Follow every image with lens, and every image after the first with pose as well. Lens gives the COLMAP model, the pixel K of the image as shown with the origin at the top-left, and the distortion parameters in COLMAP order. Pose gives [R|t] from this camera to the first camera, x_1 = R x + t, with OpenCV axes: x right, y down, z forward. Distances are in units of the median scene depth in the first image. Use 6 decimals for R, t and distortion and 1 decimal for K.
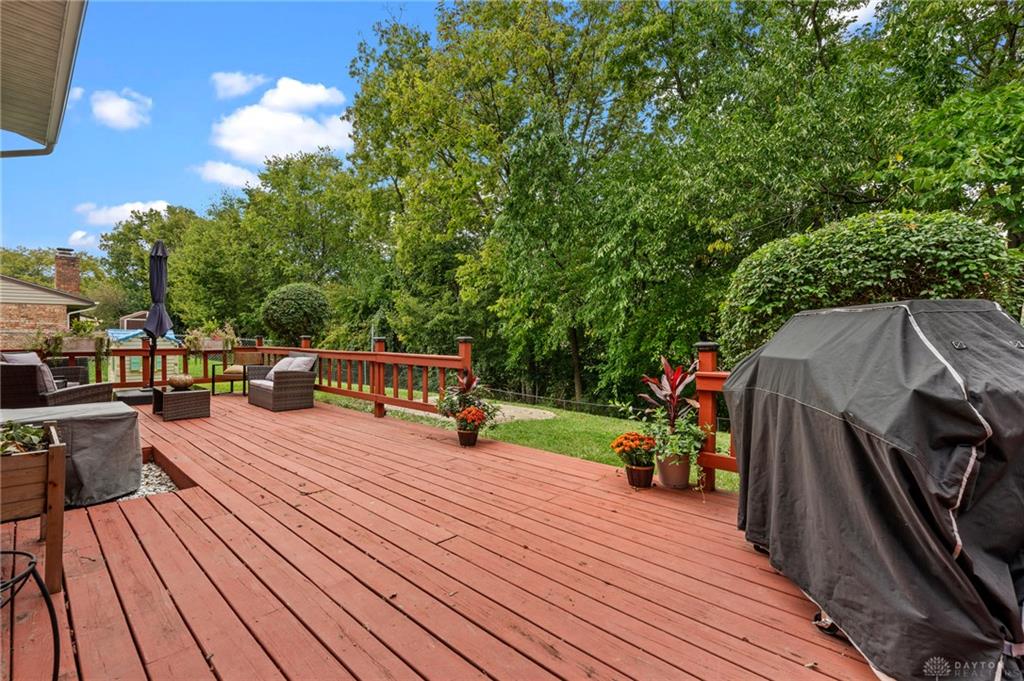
lens RADIAL K [[462.9, 0, 506.1], [0, 462.9, 335.3], [0, 0, 1]] dist [-0.000516, 0.000387]
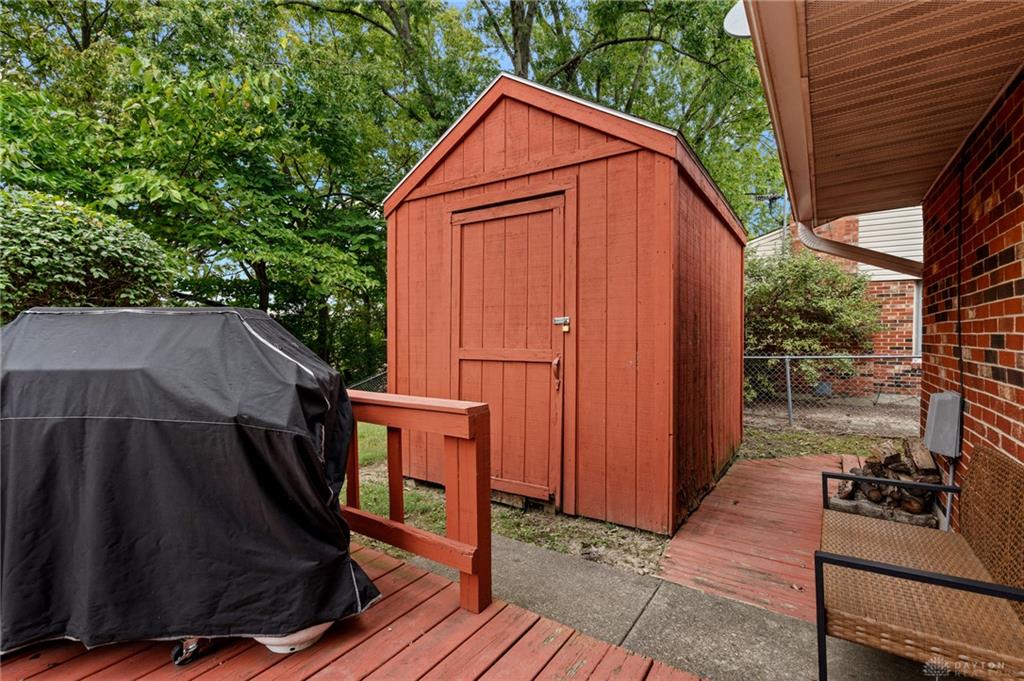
lens RADIAL K [[462.9, 0, 506.1], [0, 462.9, 335.3], [0, 0, 1]] dist [-0.000516, 0.000387]
pose [[-0.167012, 0.000419, 0.985955, -0.260338], [0.001267, 0.999999, -0.000210, -0.006561], [-0.985954, 0.001214, -0.167012, 0.425395]]
